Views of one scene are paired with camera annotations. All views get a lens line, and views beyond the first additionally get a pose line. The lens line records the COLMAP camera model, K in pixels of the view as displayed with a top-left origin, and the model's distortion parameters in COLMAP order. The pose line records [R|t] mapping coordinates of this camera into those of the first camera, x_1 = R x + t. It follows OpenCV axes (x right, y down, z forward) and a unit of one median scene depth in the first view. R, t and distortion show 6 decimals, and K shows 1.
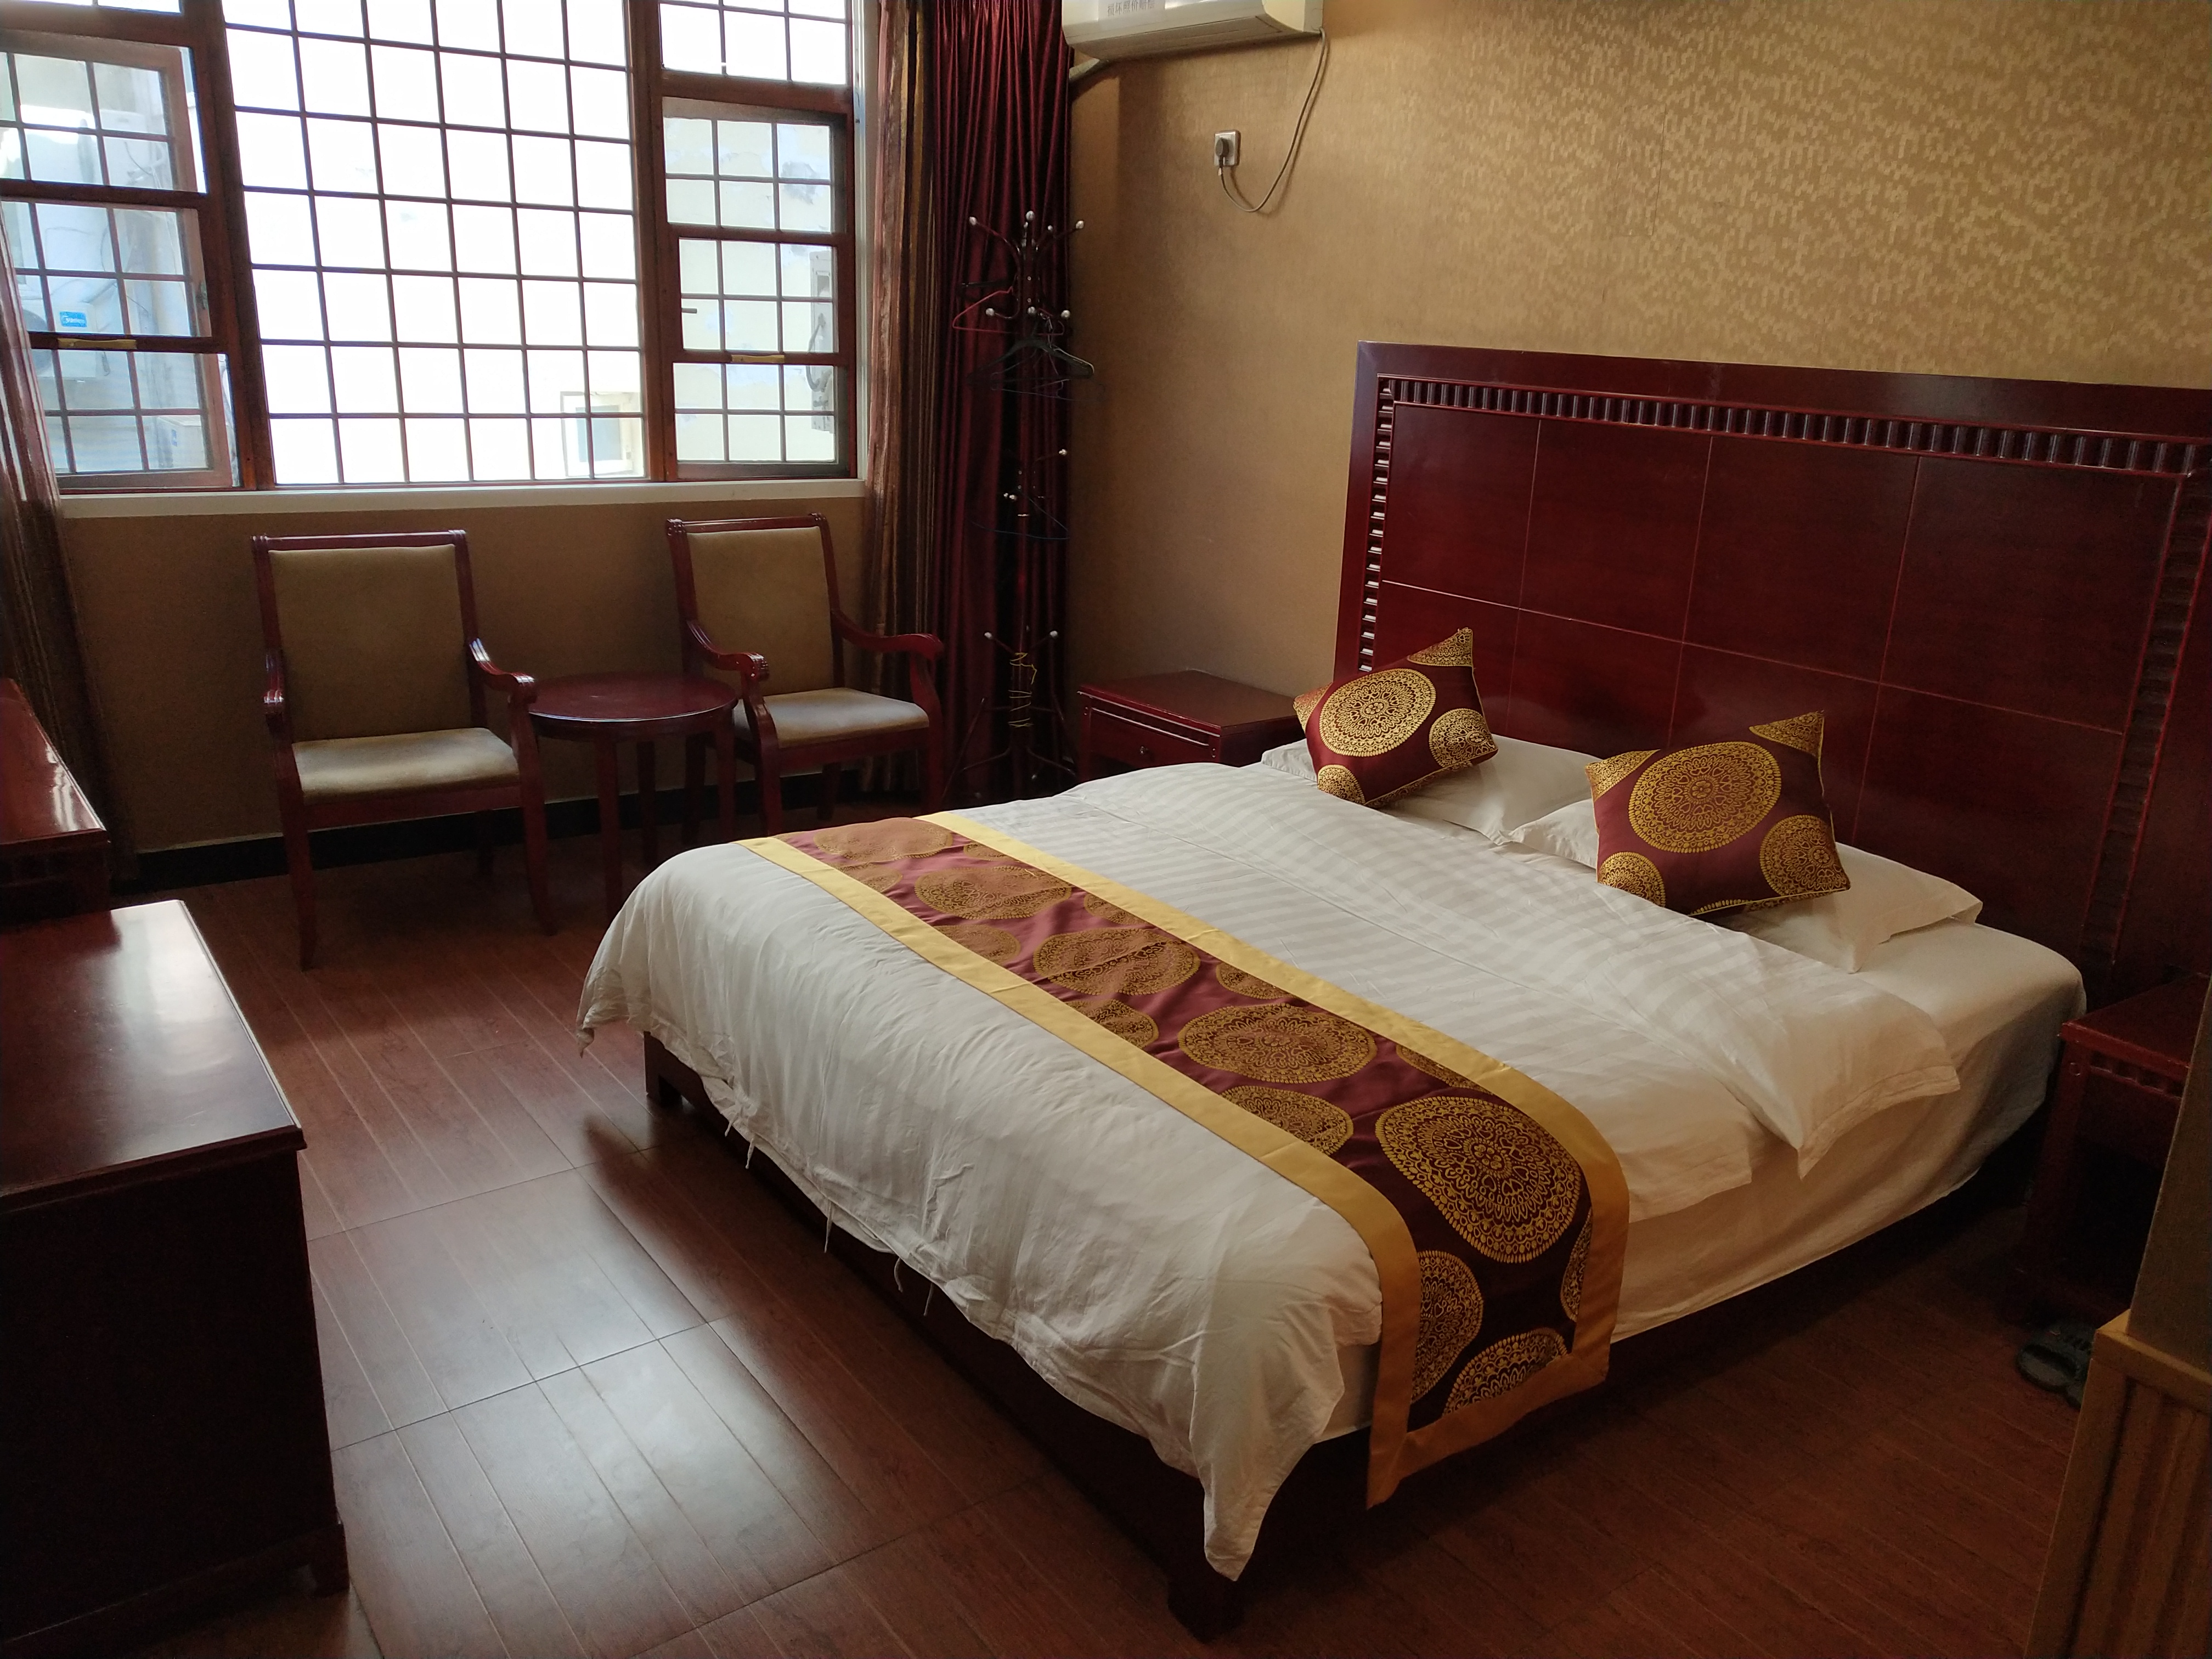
lens RADIAL K [[1698.6, 0, 1106.0], [0, 1698.6, 829.5], [0, 0, 1]] dist [0.018341, 0.005757]
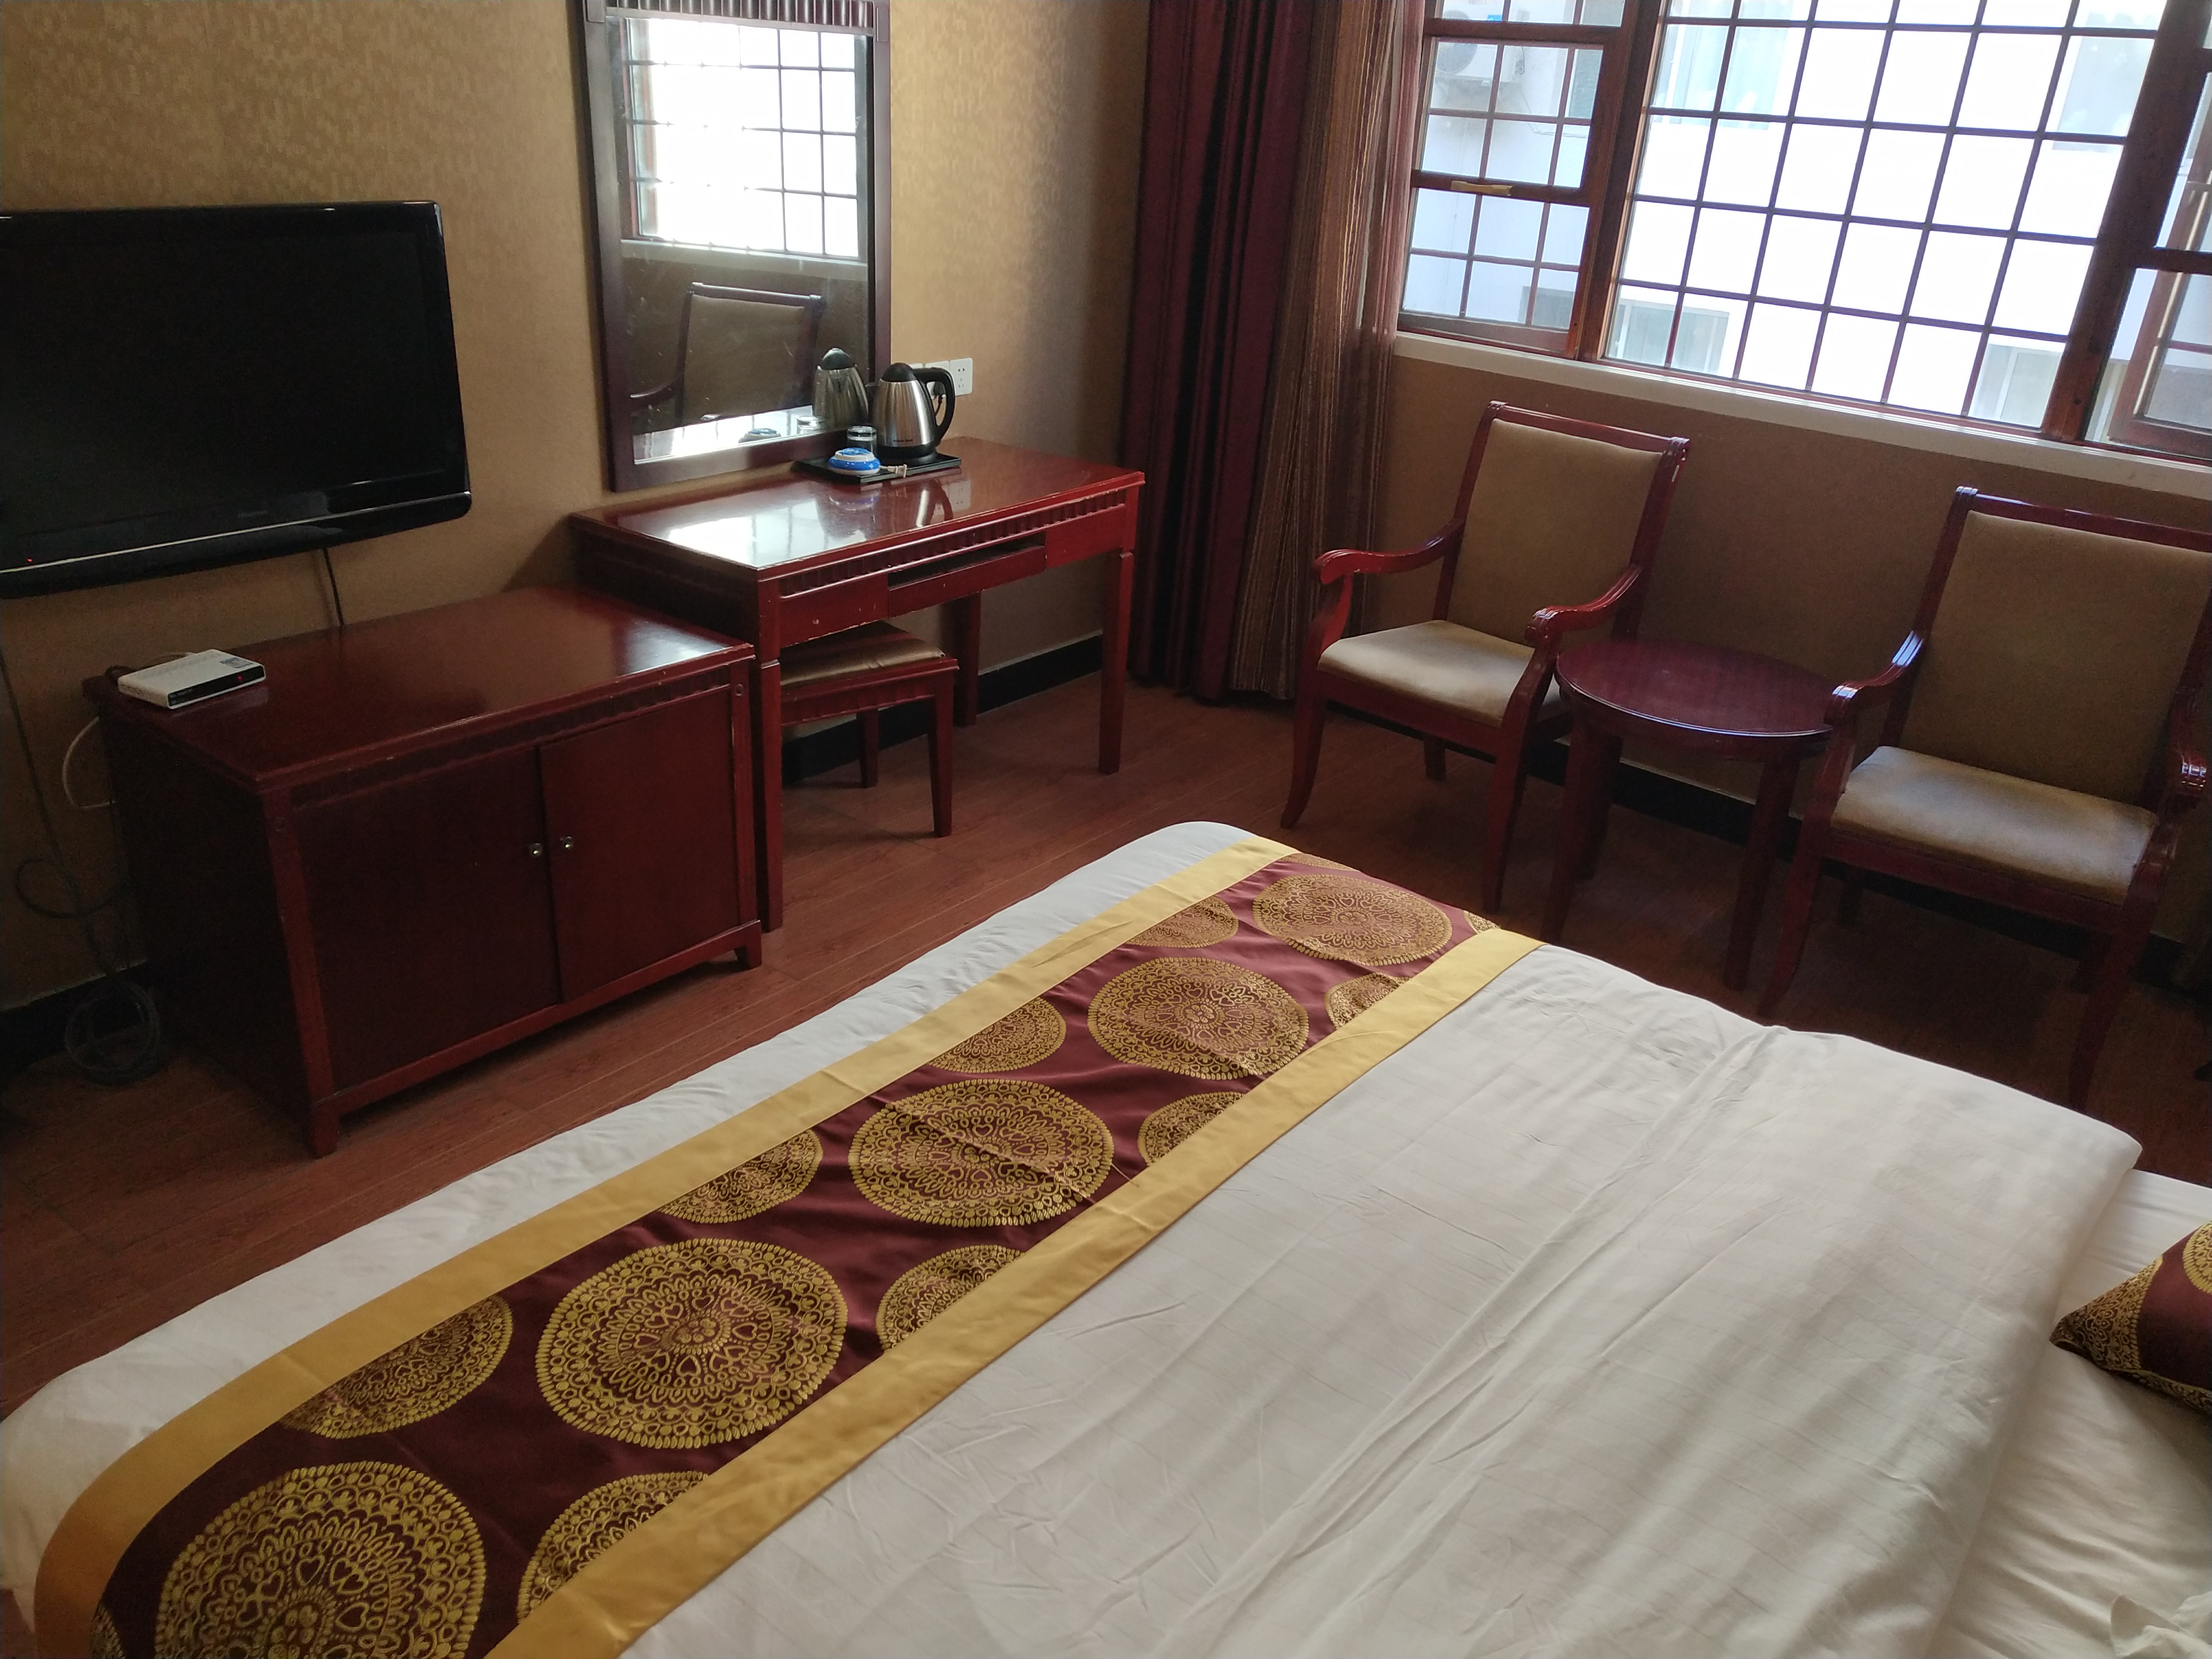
lens RADIAL K [[1698.6, 0, 1106.0], [0, 1698.6, 829.5], [0, 0, 1]] dist [0.018341, 0.005757]
pose [[0.272959, 0.383602, -0.882237, 0.373988], [-0.331218, 0.898468, 0.288183, -0.163372], [0.903210, 0.213551, 0.372301, 0.519112]]
